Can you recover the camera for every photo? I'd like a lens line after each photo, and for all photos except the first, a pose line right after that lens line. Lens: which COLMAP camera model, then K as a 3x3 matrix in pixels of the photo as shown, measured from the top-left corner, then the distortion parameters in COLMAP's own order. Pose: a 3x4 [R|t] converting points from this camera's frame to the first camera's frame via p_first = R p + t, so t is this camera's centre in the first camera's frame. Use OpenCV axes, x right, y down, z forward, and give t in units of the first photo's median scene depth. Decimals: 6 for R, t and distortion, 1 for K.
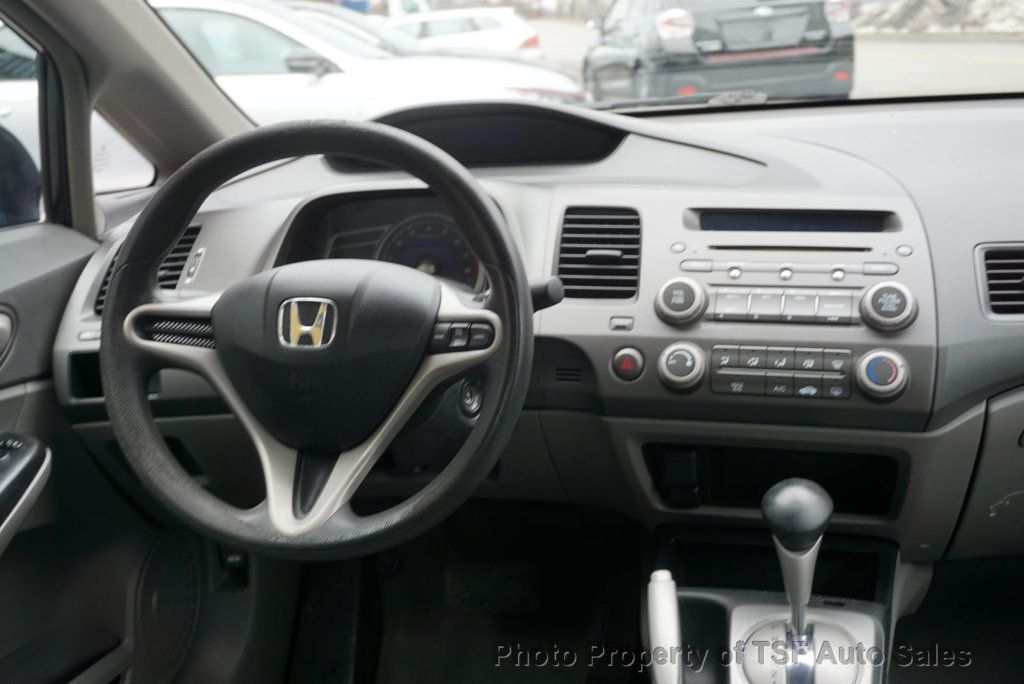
lens RADIAL K [[1308.8, 0, 512.0], [0, 1308.8, 342.0], [0, 0, 1]] dist [0.017439, -0.019103]
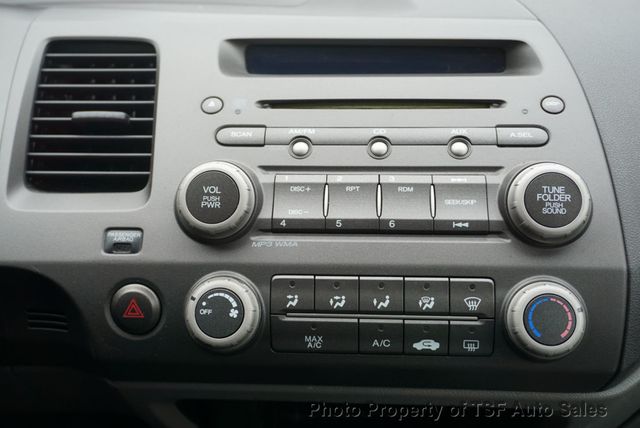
lens RADIAL K [[733.4, 0, 320.0], [0, 733.4, 214.0], [0, 0, 1]] dist [0.025409, -0.003900]
pose [[0.976813, -0.068933, 0.202692, 0.107875], [0.036118, 0.986237, 0.161347, -0.080287], [-0.211025, -0.150285, 0.965859, 0.668128]]
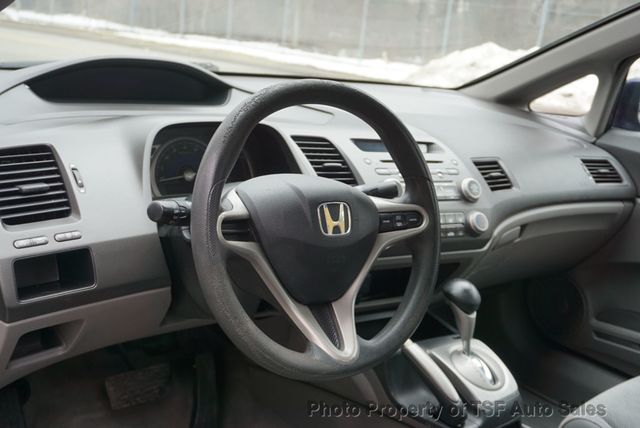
lens RADIAL K [[709.3, 0, 320.0], [0, 709.3, 214.0], [0, 0, 1]] dist [0.002786, 0.001676]
pose [[0.643059, -0.067923, 0.762799, -0.703009], [0.044658, 0.997690, 0.051191, -0.055900], [-0.764514, 0.001147, 0.644606, 0.448081]]
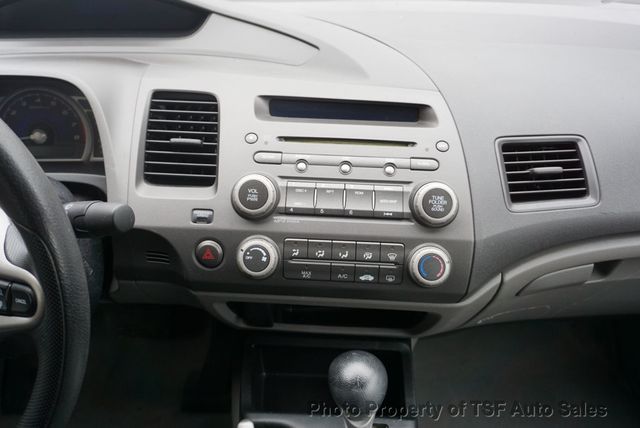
lens RADIAL K [[511.6, 0, 320.0], [0, 511.6, 214.0], [0, 0, 1]] dist [0.002852, -0.004531]
pose [[0.969643, -0.060610, 0.236894, 0.080027], [-0.004070, 0.964659, 0.263469, -0.133570], [-0.244491, -0.256436, 0.935128, 0.586922]]
